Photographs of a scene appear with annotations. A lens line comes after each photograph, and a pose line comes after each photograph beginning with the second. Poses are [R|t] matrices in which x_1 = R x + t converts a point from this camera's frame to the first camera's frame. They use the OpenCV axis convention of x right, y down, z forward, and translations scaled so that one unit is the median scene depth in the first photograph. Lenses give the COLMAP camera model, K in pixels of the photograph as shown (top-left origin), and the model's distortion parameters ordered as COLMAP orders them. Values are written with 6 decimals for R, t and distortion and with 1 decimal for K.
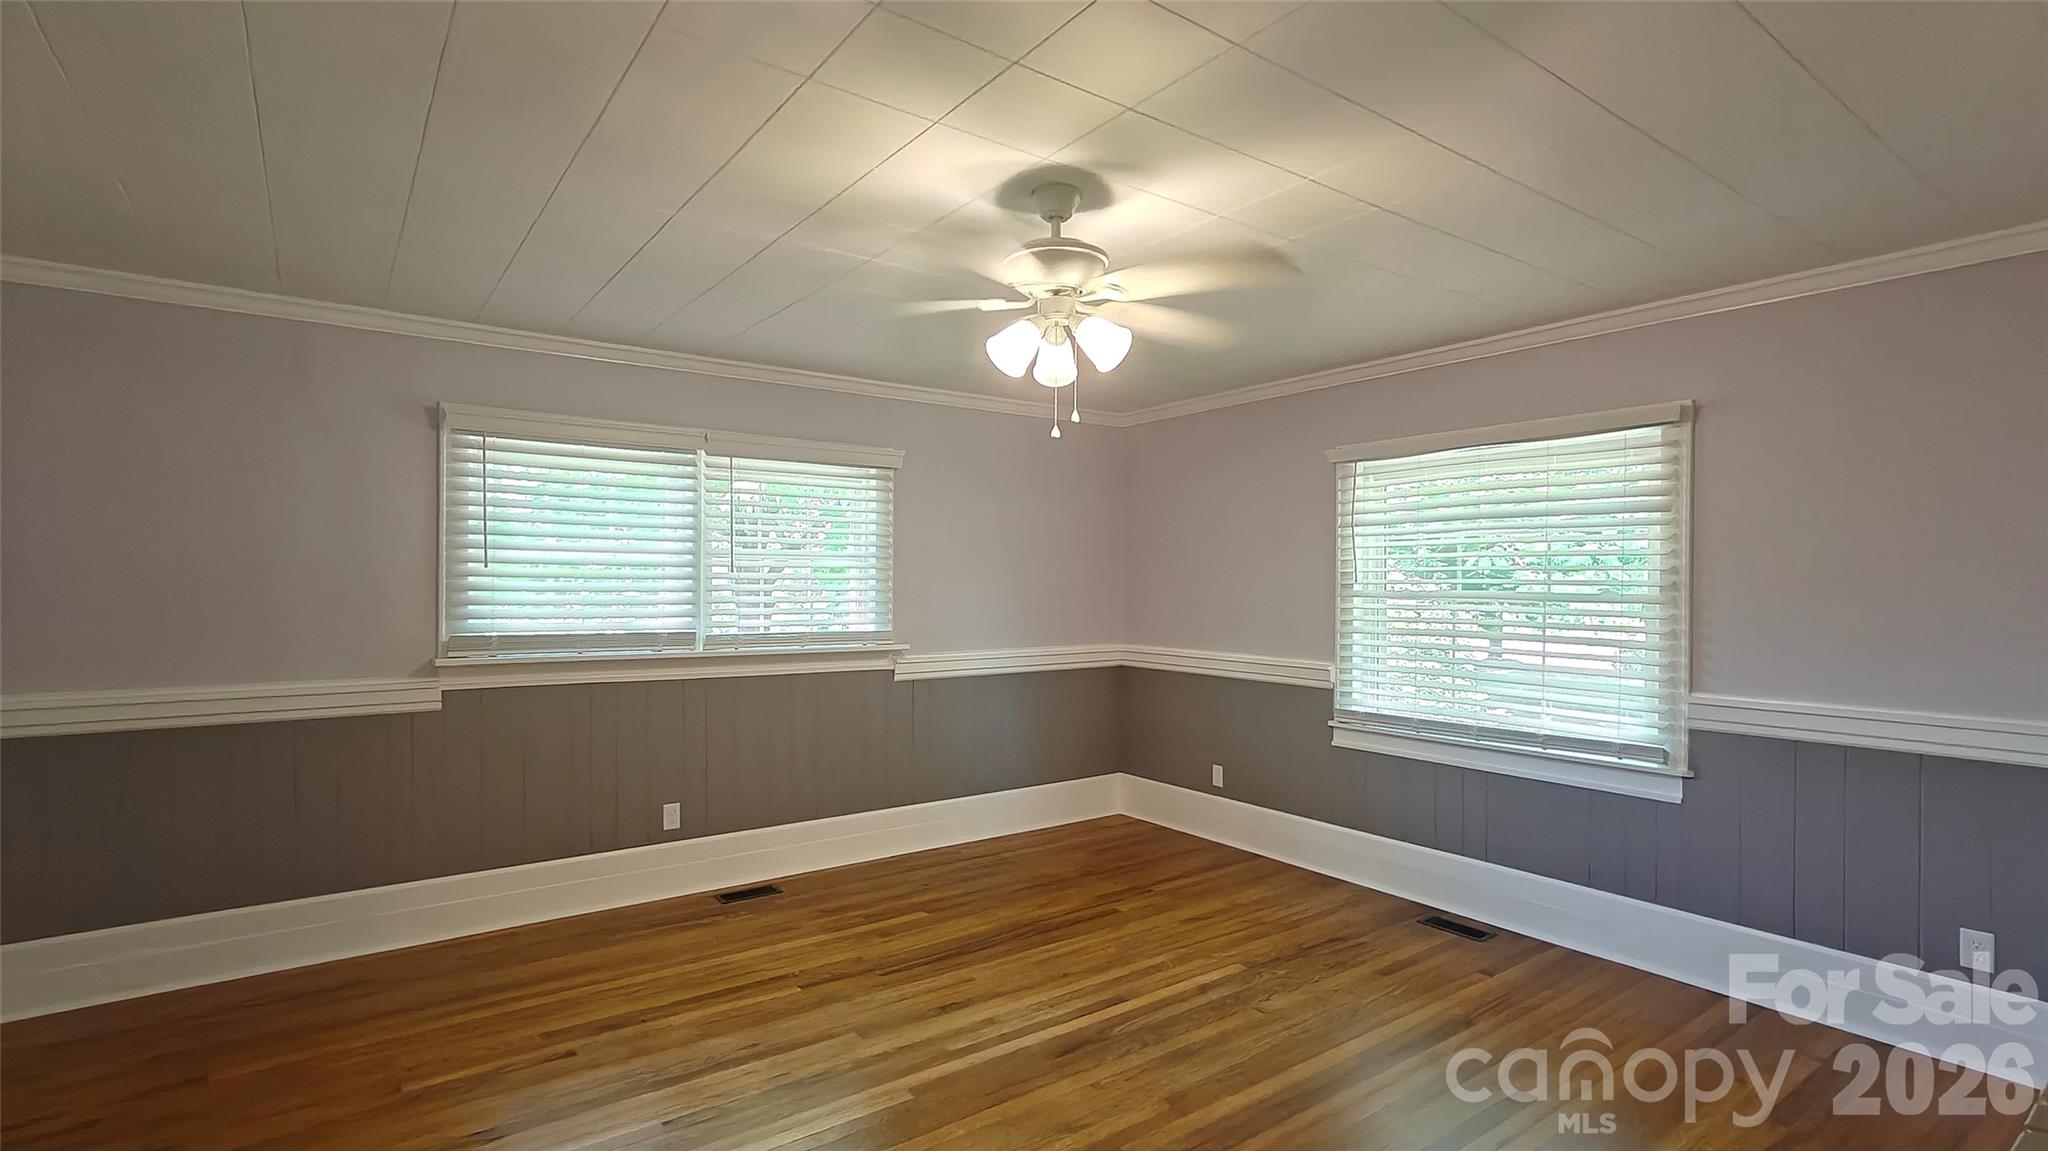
lens RADIAL K [[958.1, 0, 1026.8], [0, 958.1, 599.1], [0, 0, 1]] dist [0.010872, 0.001702]
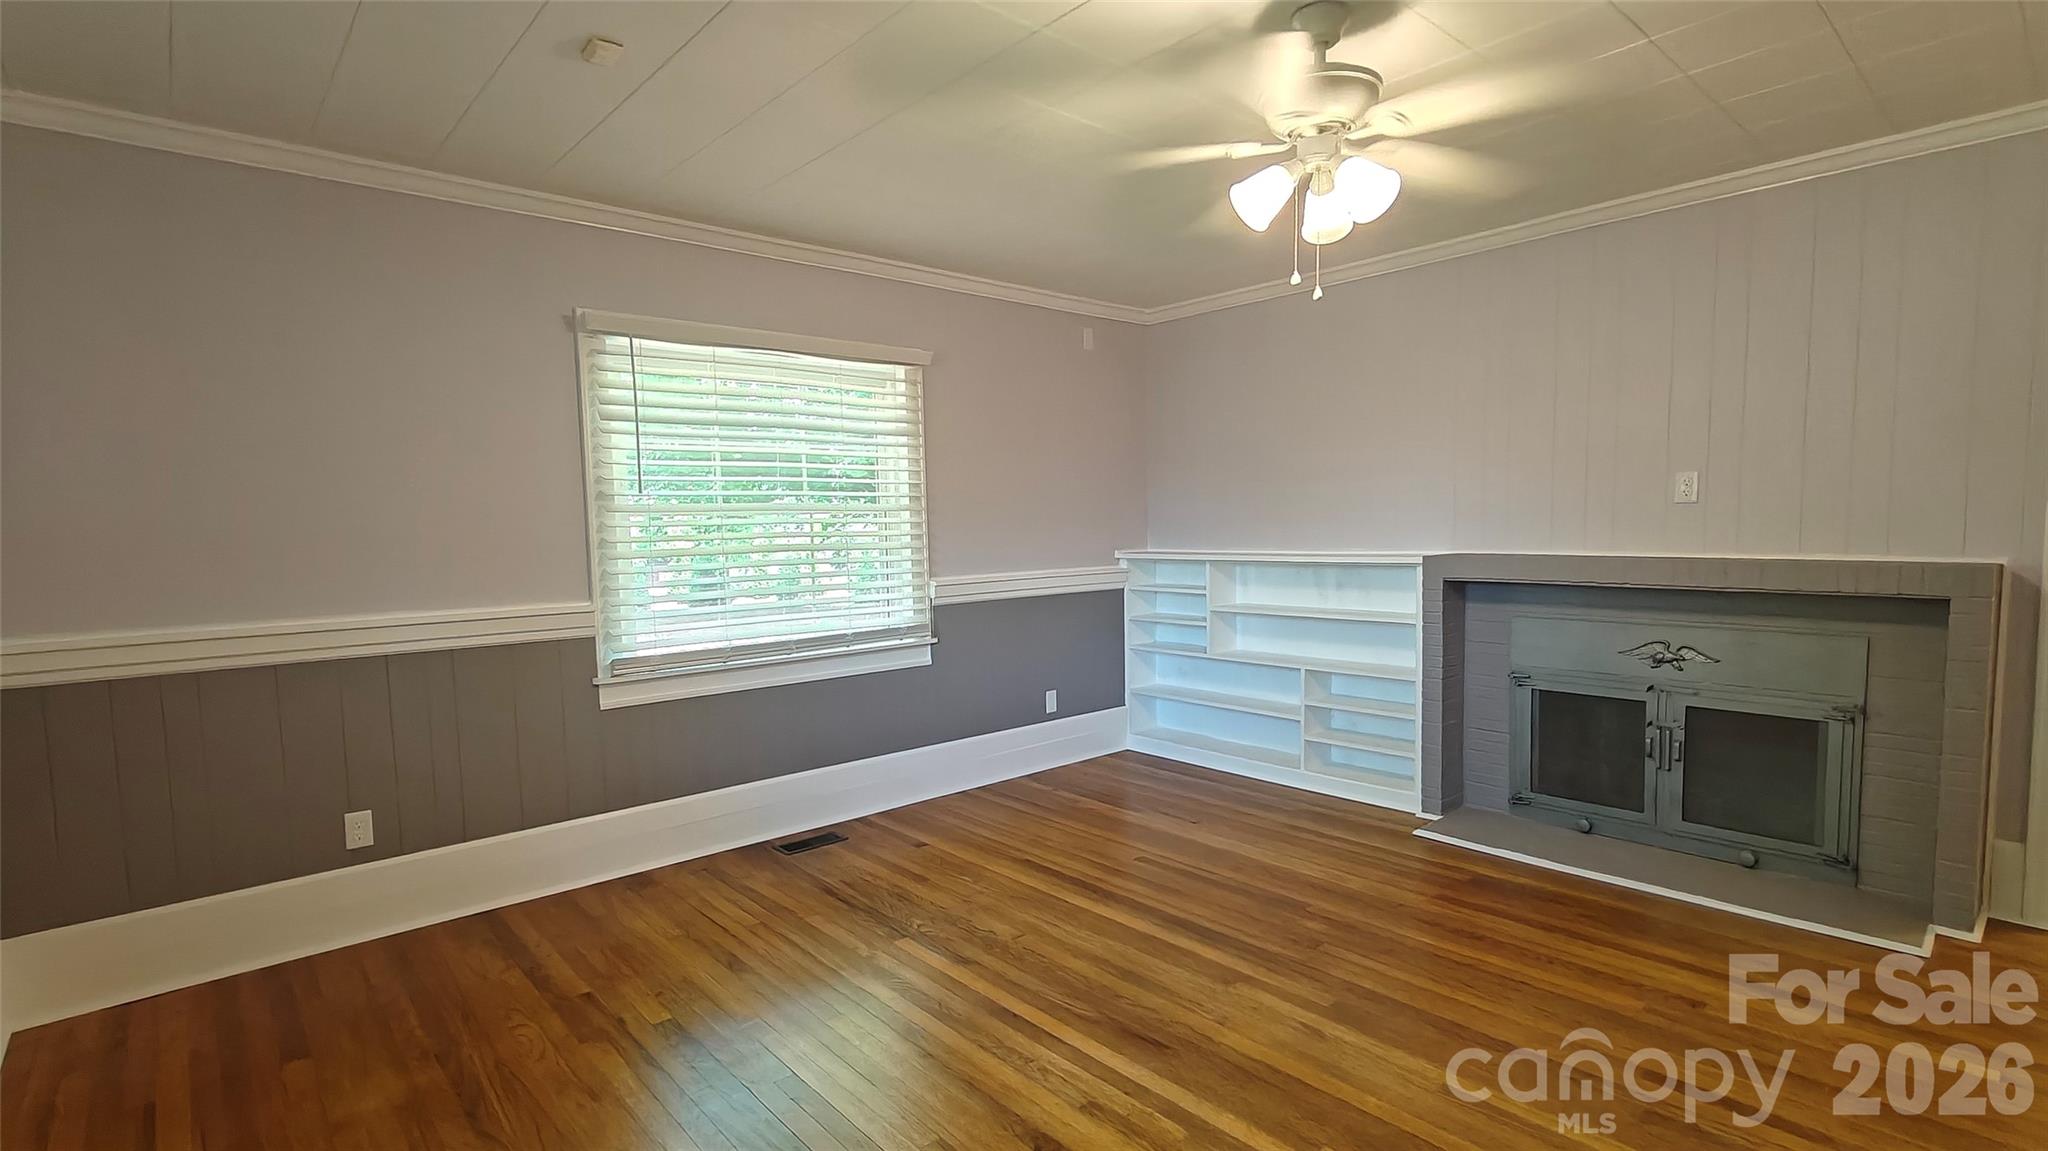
lens RADIAL K [[958.1, 0, 1026.8], [0, 958.1, 599.1], [0, 0, 1]] dist [0.010872, 0.001702]
pose [[-0.091096, -0.082208, 0.992443, -0.570704], [0.039293, 0.995514, 0.086069, 0.017015], [-0.995067, 0.046836, -0.087458, 0.912340]]
